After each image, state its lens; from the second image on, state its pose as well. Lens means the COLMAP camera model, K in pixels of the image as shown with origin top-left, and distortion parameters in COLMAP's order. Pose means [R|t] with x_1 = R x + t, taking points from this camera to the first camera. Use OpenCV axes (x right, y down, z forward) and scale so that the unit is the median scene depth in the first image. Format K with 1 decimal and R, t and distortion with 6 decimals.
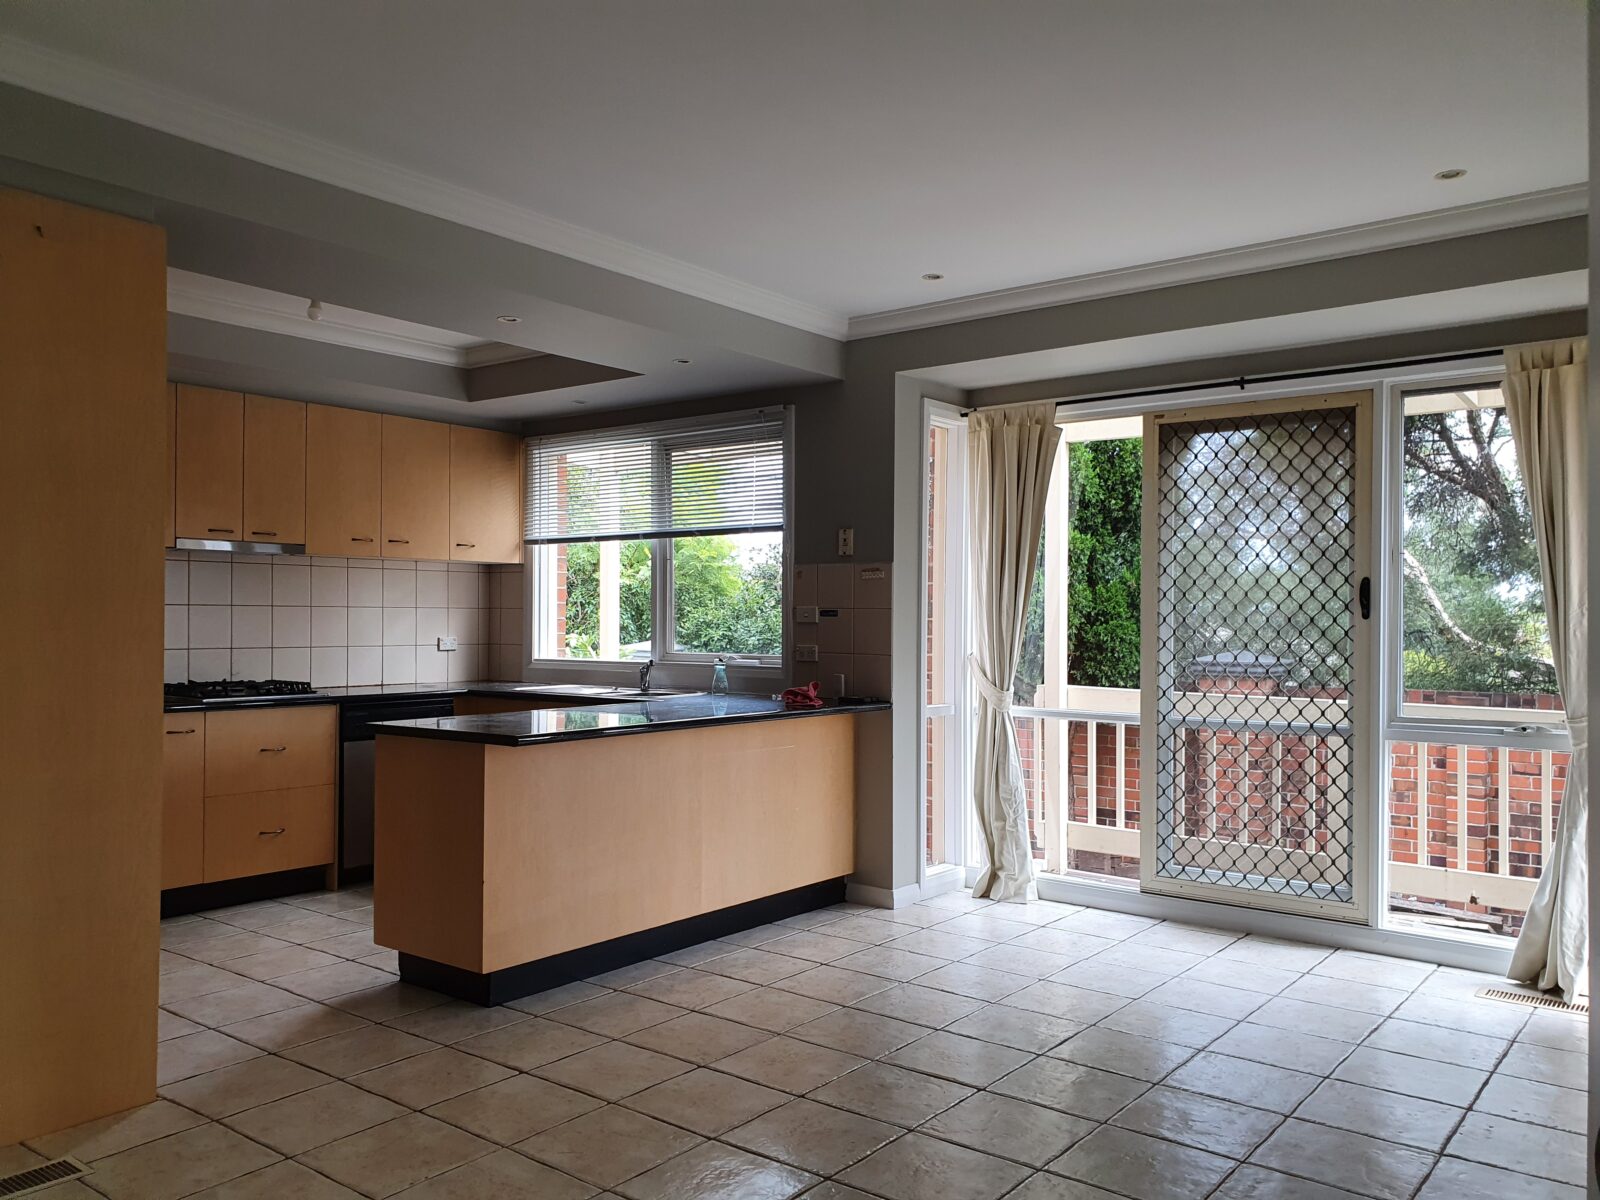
lens RADIAL K [[1115.5, 0, 800.0], [0, 1115.5, 600.0], [0, 0, 1]] dist [-0.003640, -0.004219]
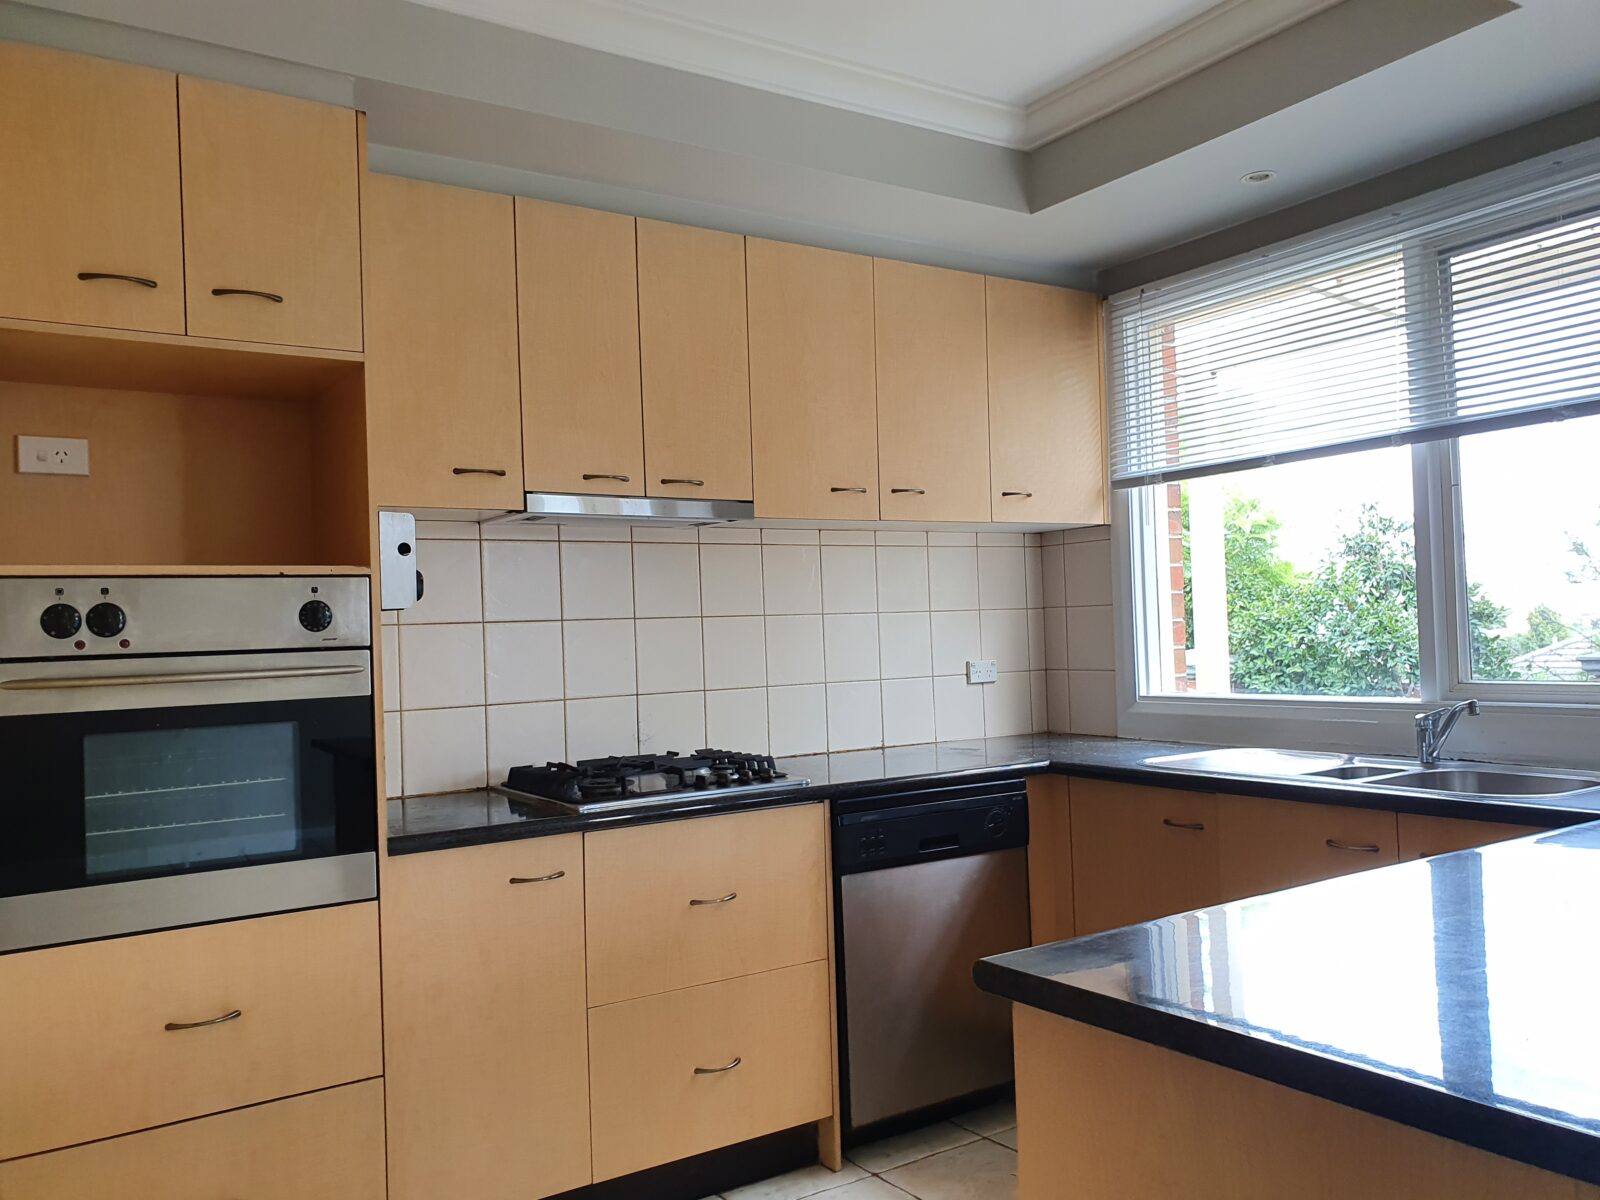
lens RADIAL K [[1242.8, 0, 800.0], [0, 1242.8, 600.0], [0, 0, 1]] dist [0.001048, 0.000113]
pose [[0.931605, -0.043602, -0.360848, -0.187258], [0.042401, 0.999037, -0.011248, 0.006218], [0.360992, -0.004822, 0.932557, 0.402861]]
